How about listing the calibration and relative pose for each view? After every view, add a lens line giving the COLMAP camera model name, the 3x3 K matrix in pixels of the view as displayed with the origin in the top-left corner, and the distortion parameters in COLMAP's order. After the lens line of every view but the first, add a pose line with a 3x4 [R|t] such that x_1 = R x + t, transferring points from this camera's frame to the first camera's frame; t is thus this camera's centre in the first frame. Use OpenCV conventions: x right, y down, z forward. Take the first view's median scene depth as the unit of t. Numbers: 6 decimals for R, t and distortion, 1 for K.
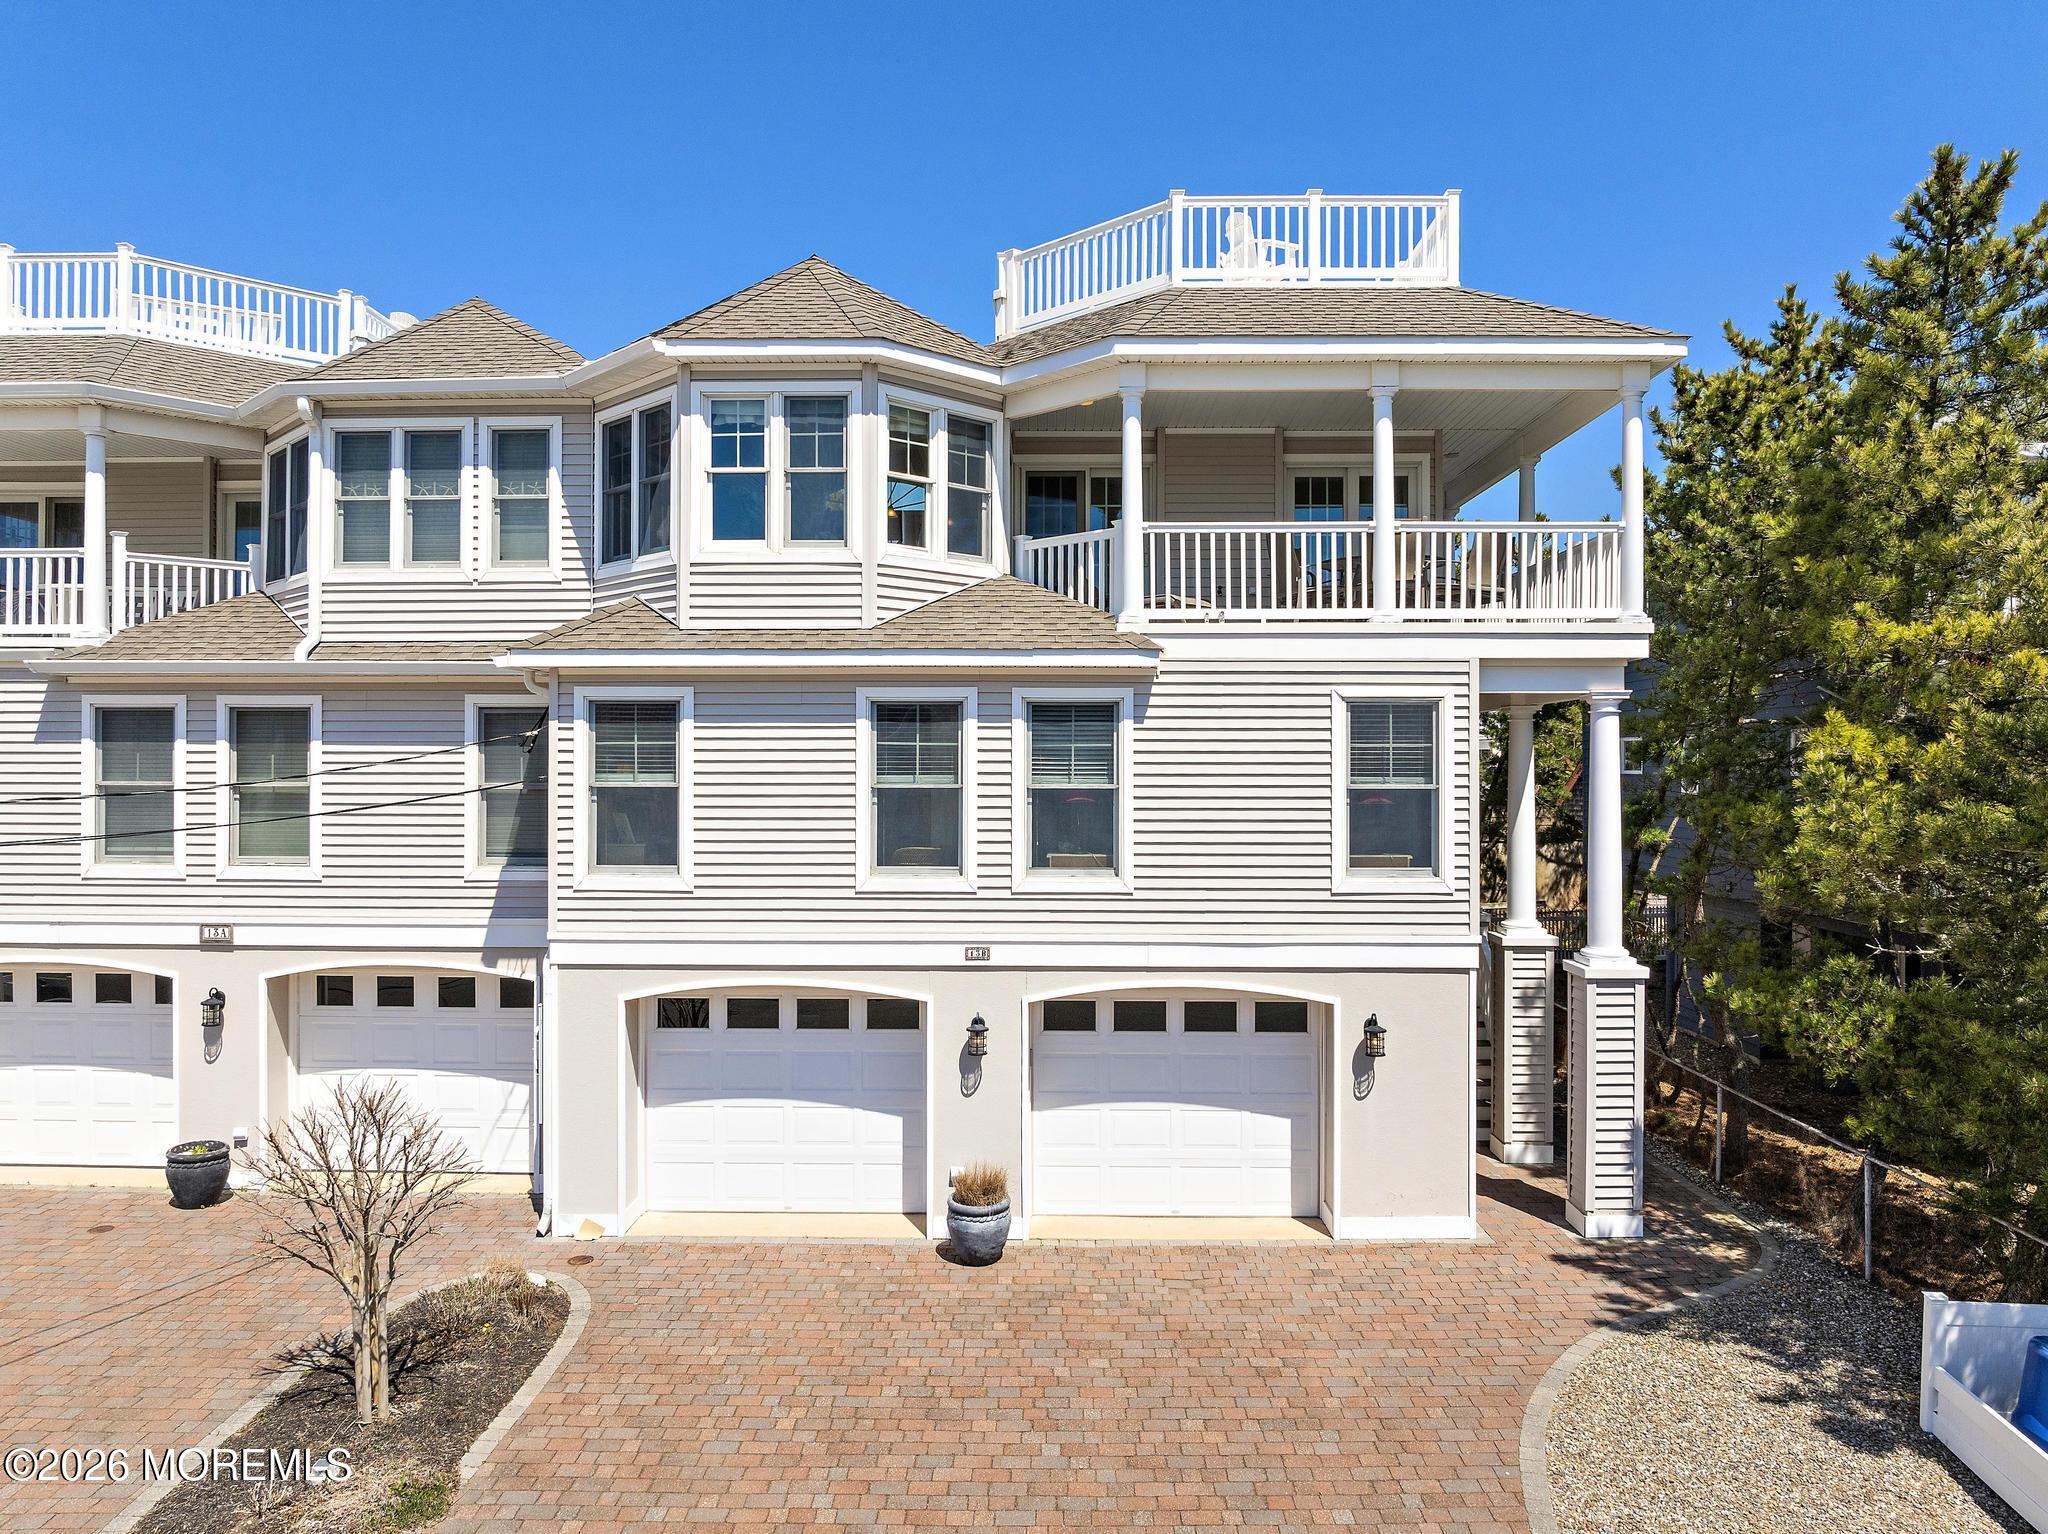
lens RADIAL K [[1488.2, 0, 1103.6], [0, 1488.2, 768.5], [0, 0, 1]] dist [-0.060226, 0.030816]
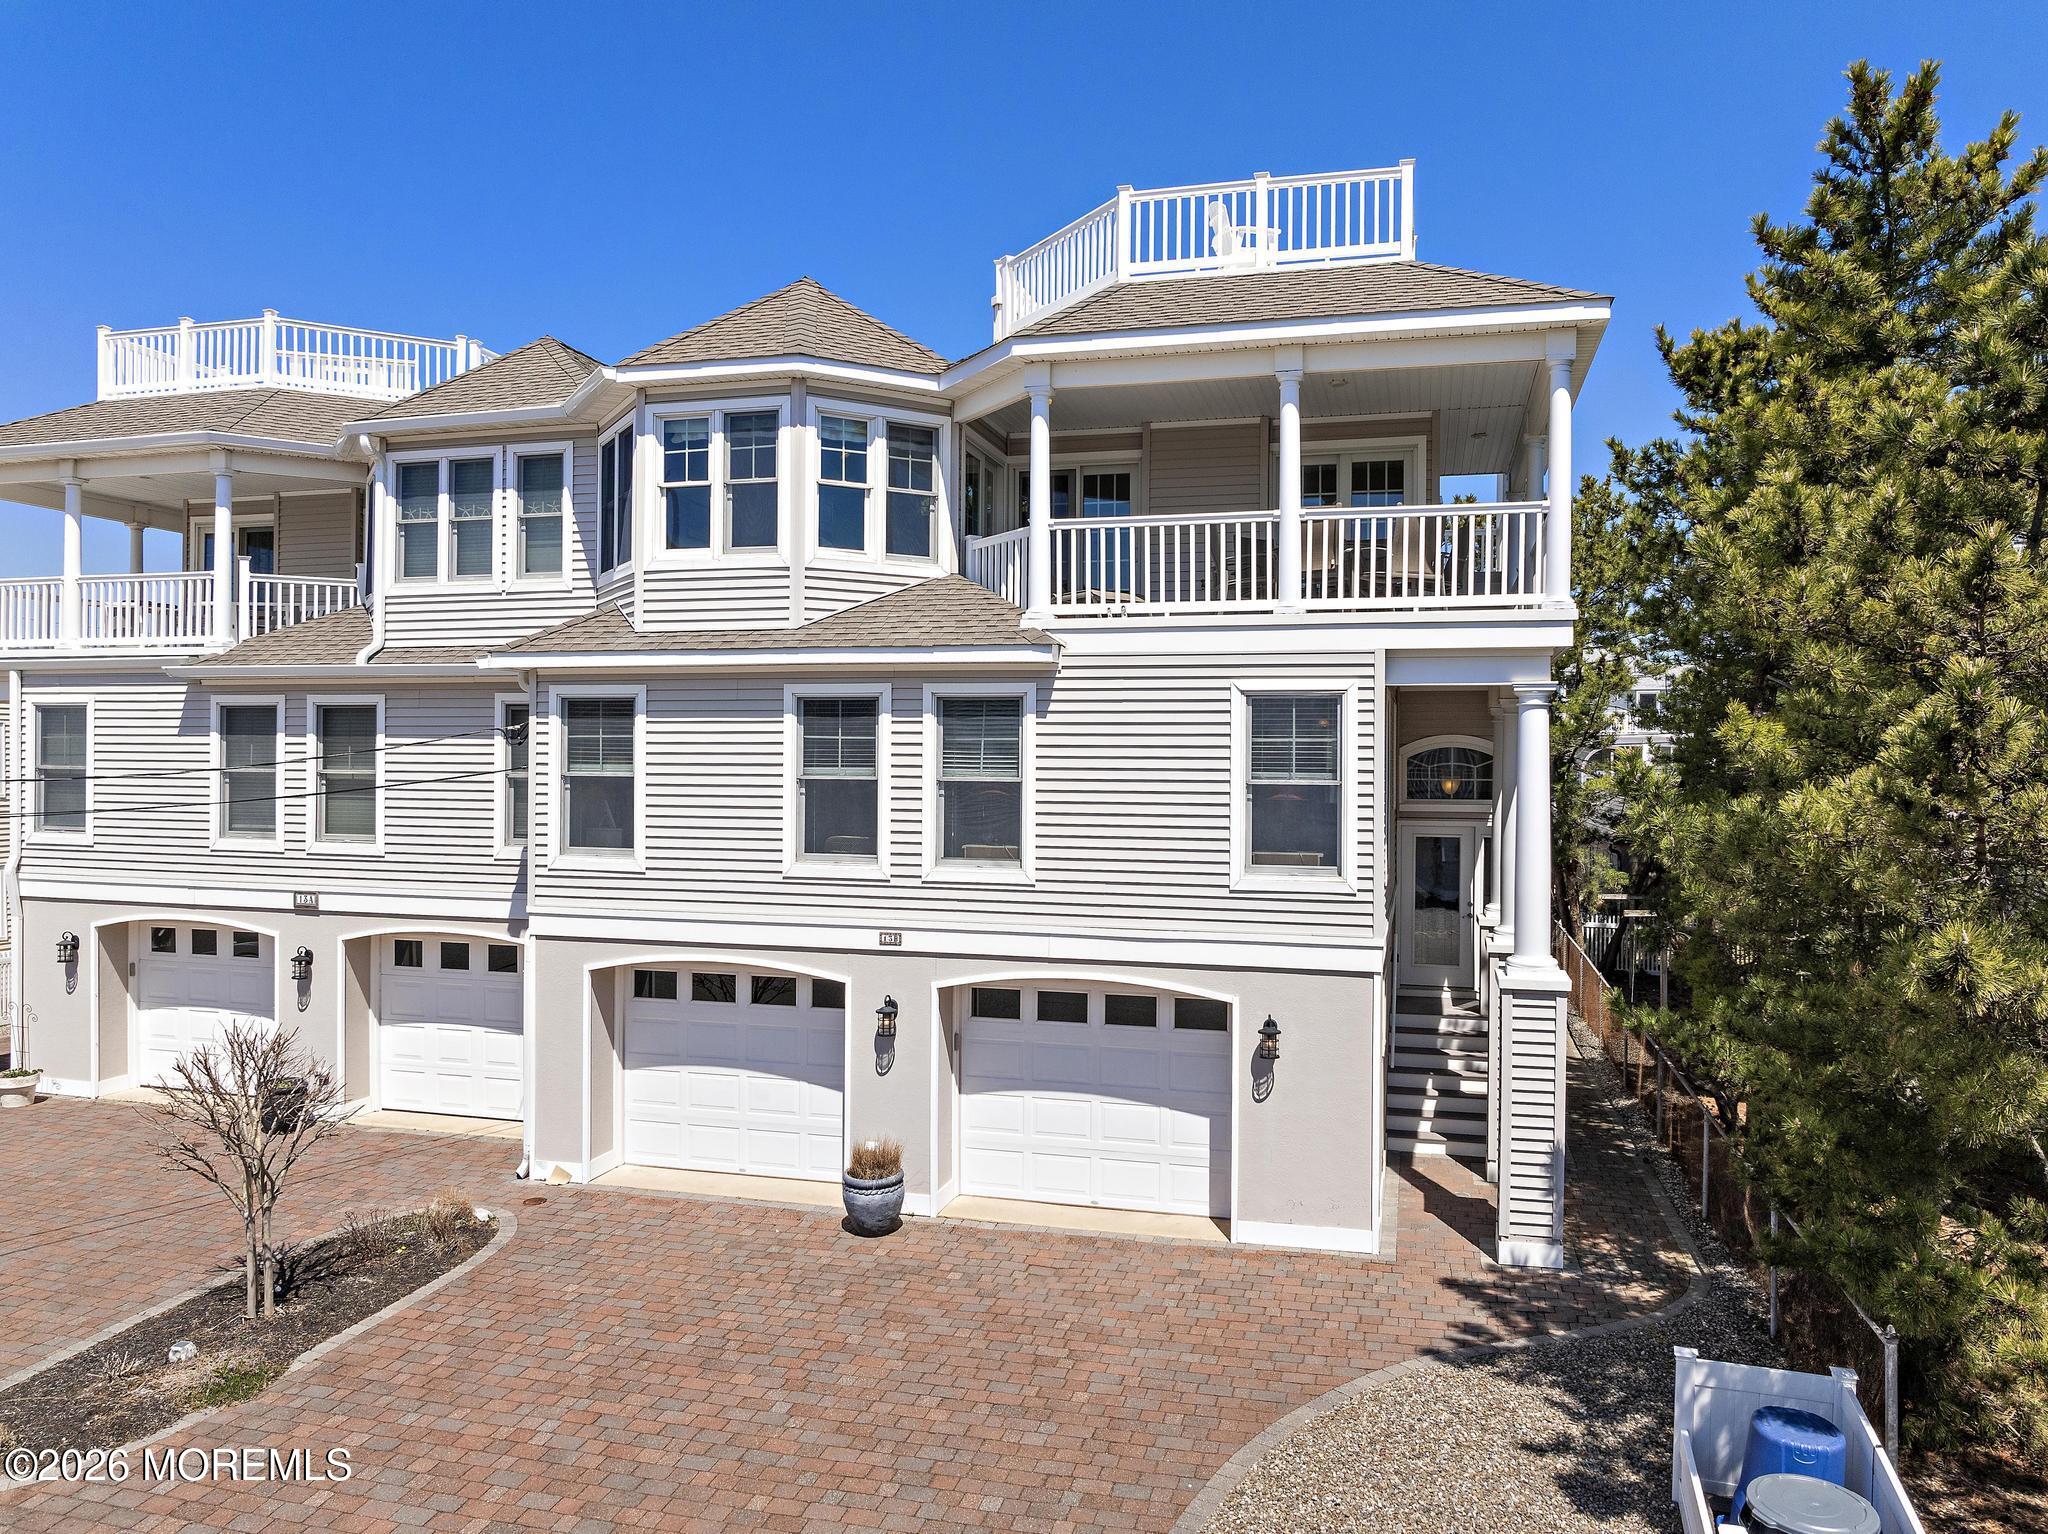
lens RADIAL K [[1488.2, 0, 1103.6], [0, 1488.2, 768.5], [0, 0, 1]] dist [-0.060226, 0.030816]
pose [[0.969667, 0.006940, -0.244333, 0.312203], [-0.006367, 0.999975, 0.003133, 0.000837], [0.244348, -0.001482, 0.969686, 0.026065]]
